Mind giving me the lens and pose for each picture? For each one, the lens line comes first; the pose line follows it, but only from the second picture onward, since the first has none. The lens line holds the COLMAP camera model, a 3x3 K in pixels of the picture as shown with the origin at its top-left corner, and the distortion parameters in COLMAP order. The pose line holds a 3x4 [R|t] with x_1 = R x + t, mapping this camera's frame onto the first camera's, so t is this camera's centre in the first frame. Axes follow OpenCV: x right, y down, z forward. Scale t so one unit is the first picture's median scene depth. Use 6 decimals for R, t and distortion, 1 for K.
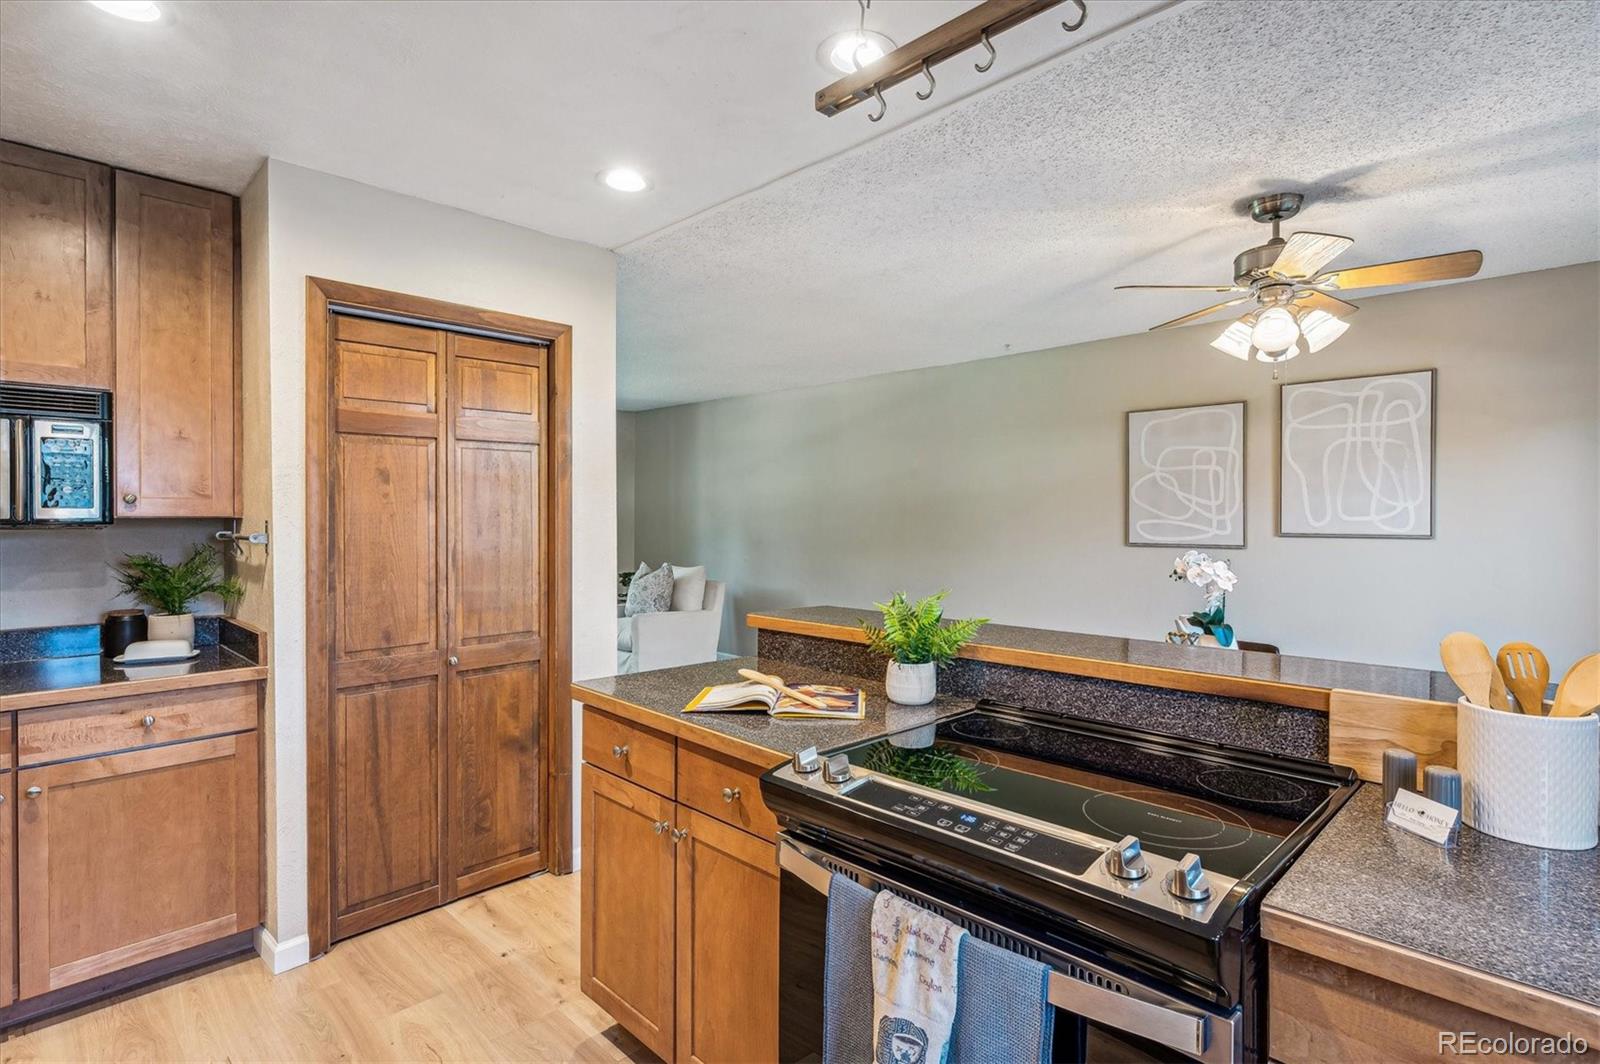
lens RADIAL K [[803.5, 0, 804.7], [0, 803.5, 521.0], [0, 0, 1]] dist [-0.002328, 0.002460]
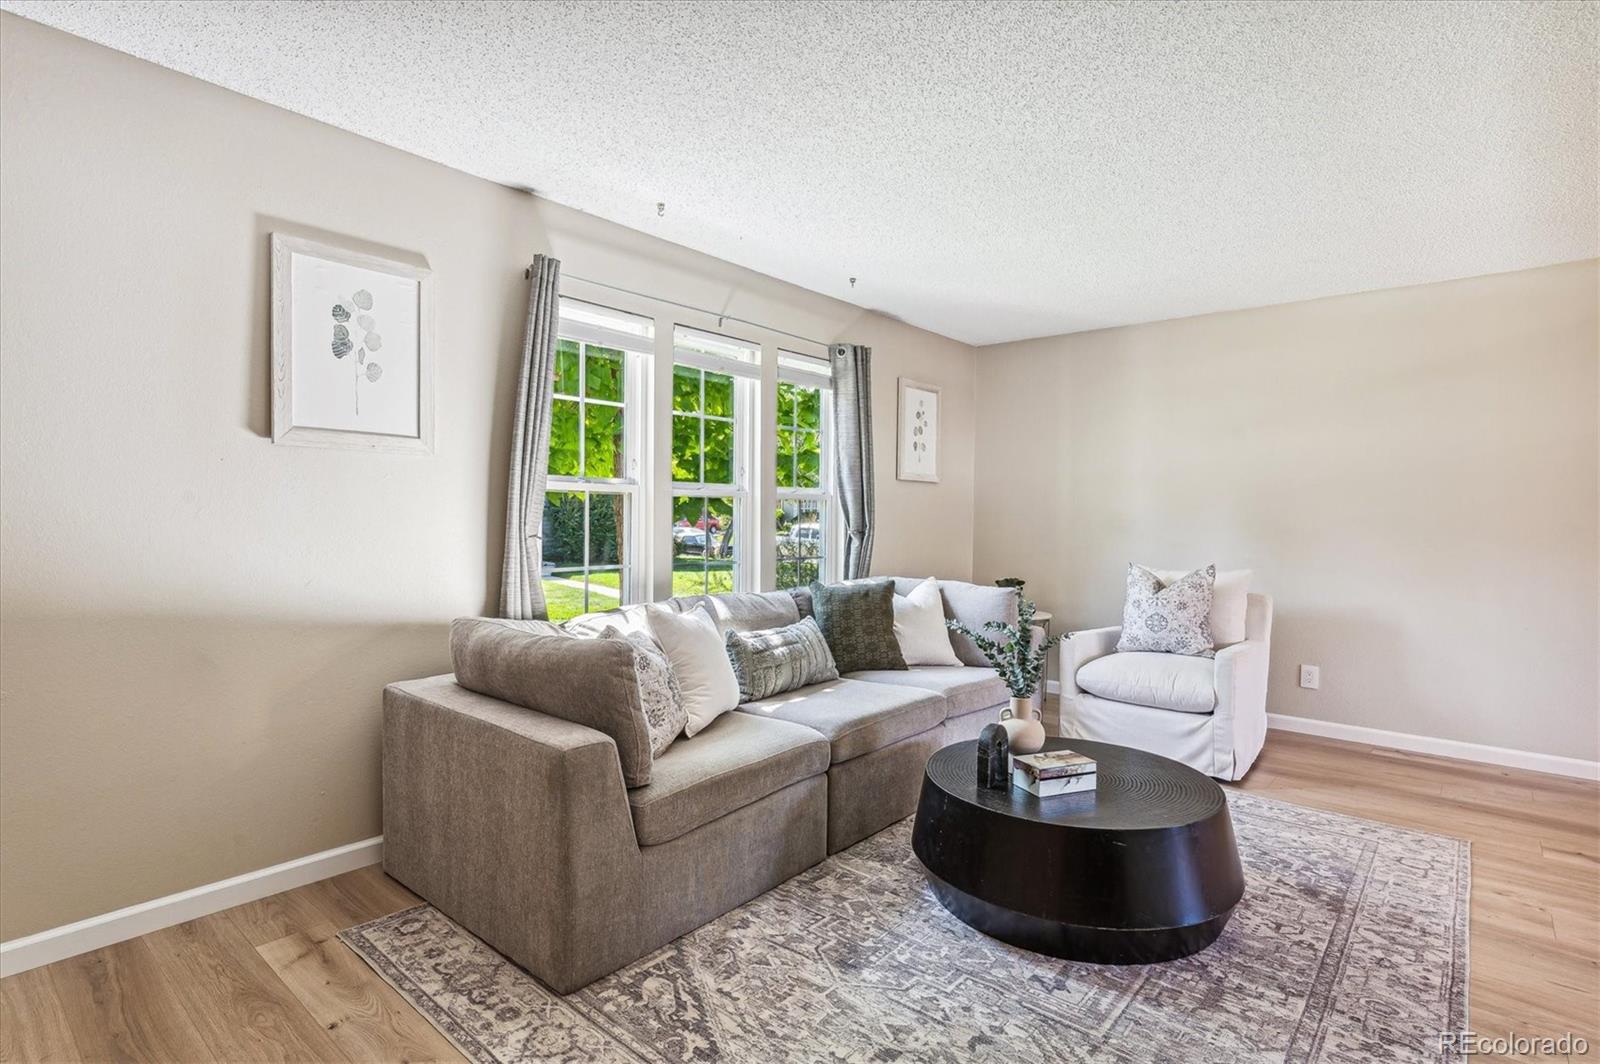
lens RADIAL K [[803.5, 0, 788.4], [0, 803.5, 540.1], [0, 0, 1]] dist [-0.002328, 0.002460]
pose [[0.997816, 0.002320, 0.066019, -0.889133], [-0.003392, 0.999864, 0.016125, 0.040465], [-0.065972, -0.016313, 0.997688, 0.676019]]
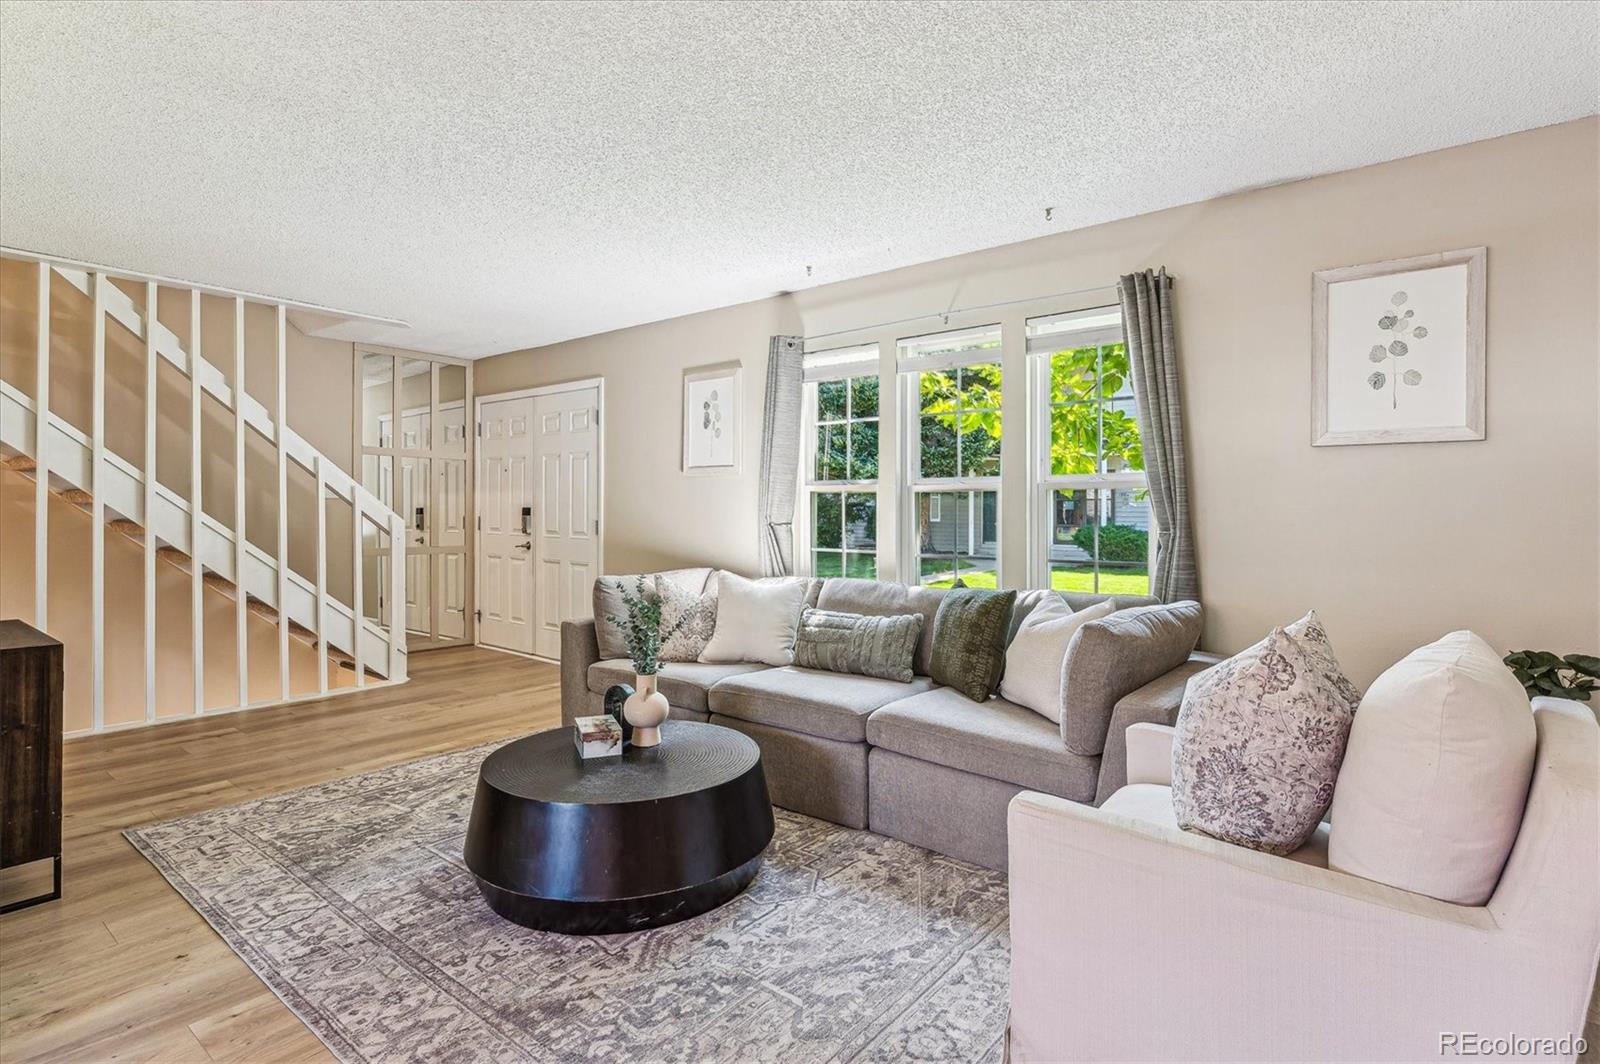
lens RADIAL K [[803.5, 0, 812.4], [0, 803.5, 520.4], [0, 0, 1]] dist [-0.002328, 0.002460]
pose [[0.100323, 0.011266, -0.994891, 0.078061], [-0.014524, 0.999846, 0.009858, 0.033580], [0.994849, 0.013460, 0.100471, 1.401131]]
